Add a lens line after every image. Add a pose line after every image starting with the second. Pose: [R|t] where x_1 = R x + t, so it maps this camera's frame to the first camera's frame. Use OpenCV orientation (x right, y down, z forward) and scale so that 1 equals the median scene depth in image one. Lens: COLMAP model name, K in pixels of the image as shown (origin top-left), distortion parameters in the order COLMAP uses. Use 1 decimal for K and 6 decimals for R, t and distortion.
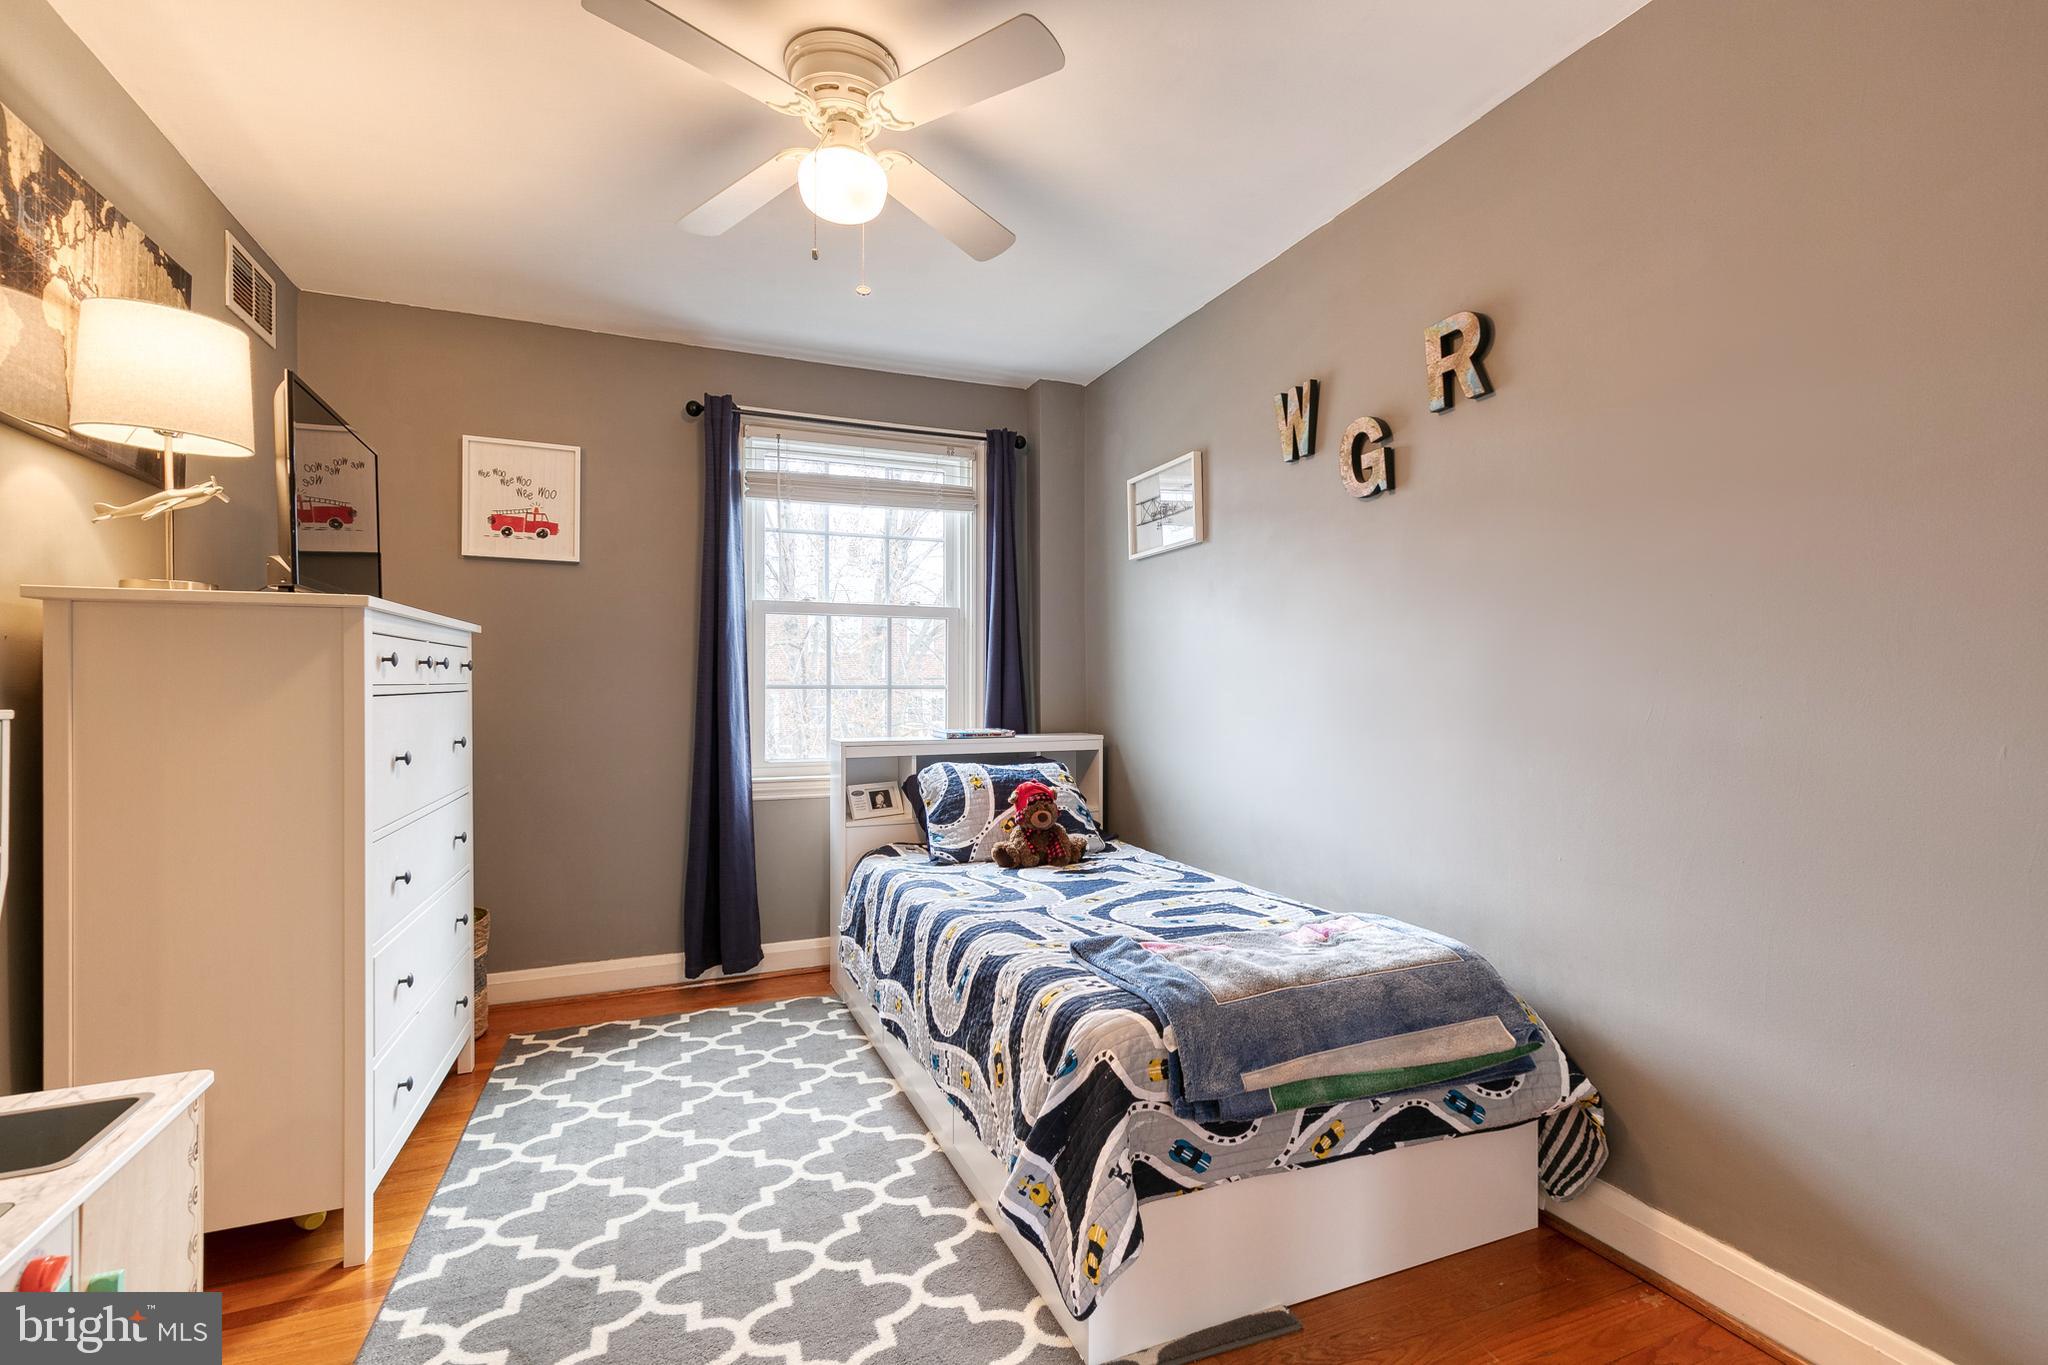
lens RADIAL K [[936.7, 0, 1035.4], [0, 936.7, 686.8], [0, 0, 1]] dist [0.016268, -0.001971]
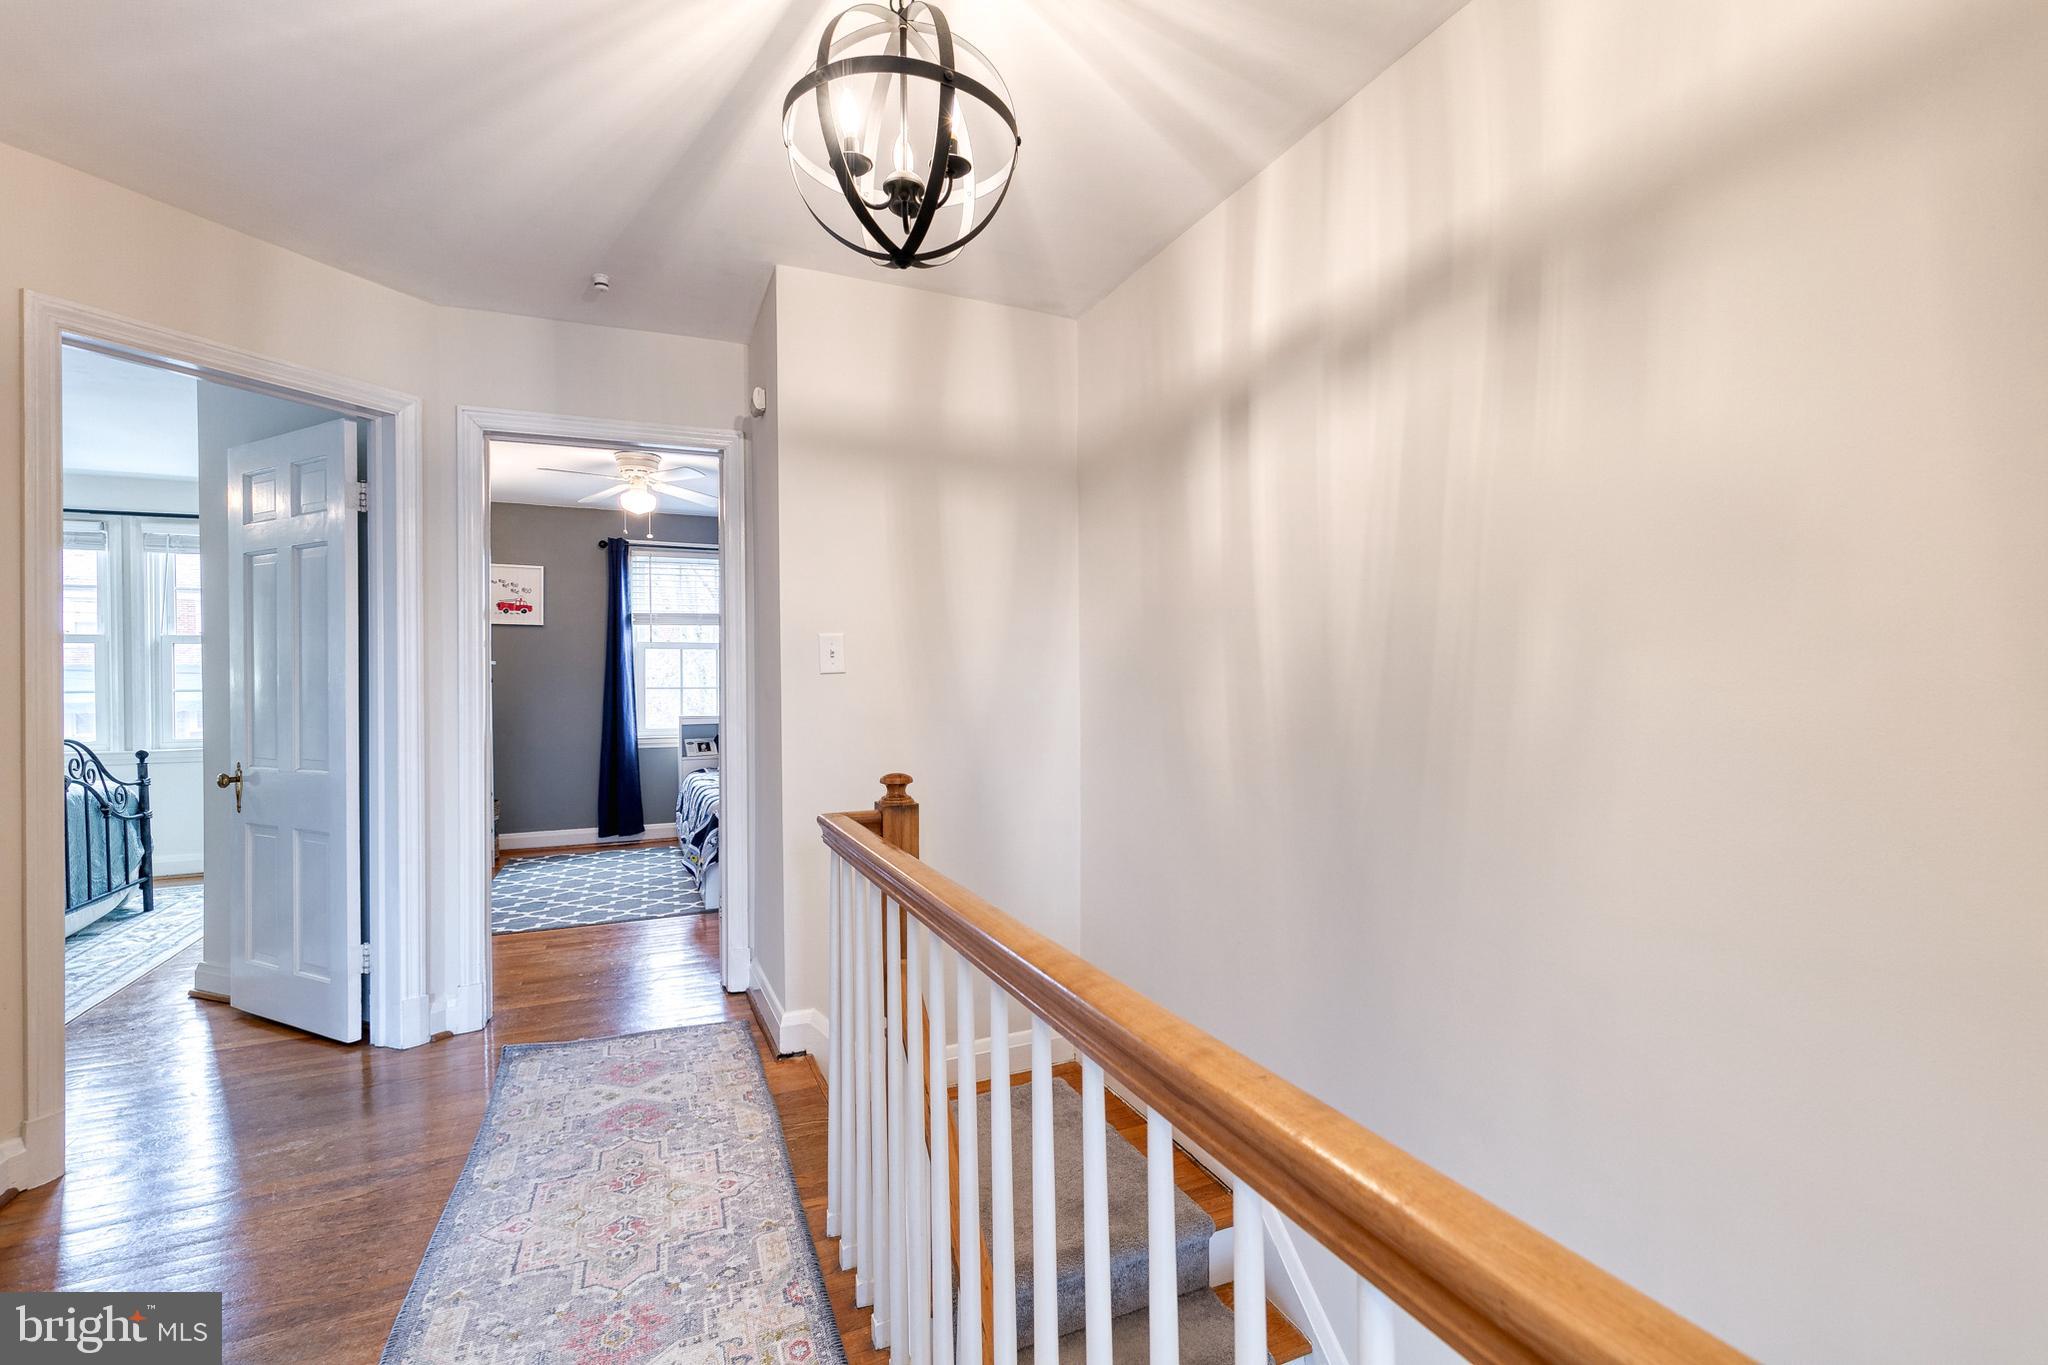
lens RADIAL K [[936.7, 0, 1025.7], [0, 936.7, 674.4], [0, 0, 1]] dist [0.016268, -0.001971]
pose [[0.999906, -0.010446, 0.008918, 0.489412], [0.010498, 0.999928, -0.005800, -0.009531], [-0.008857, 0.005893, 0.999943, -0.944255]]
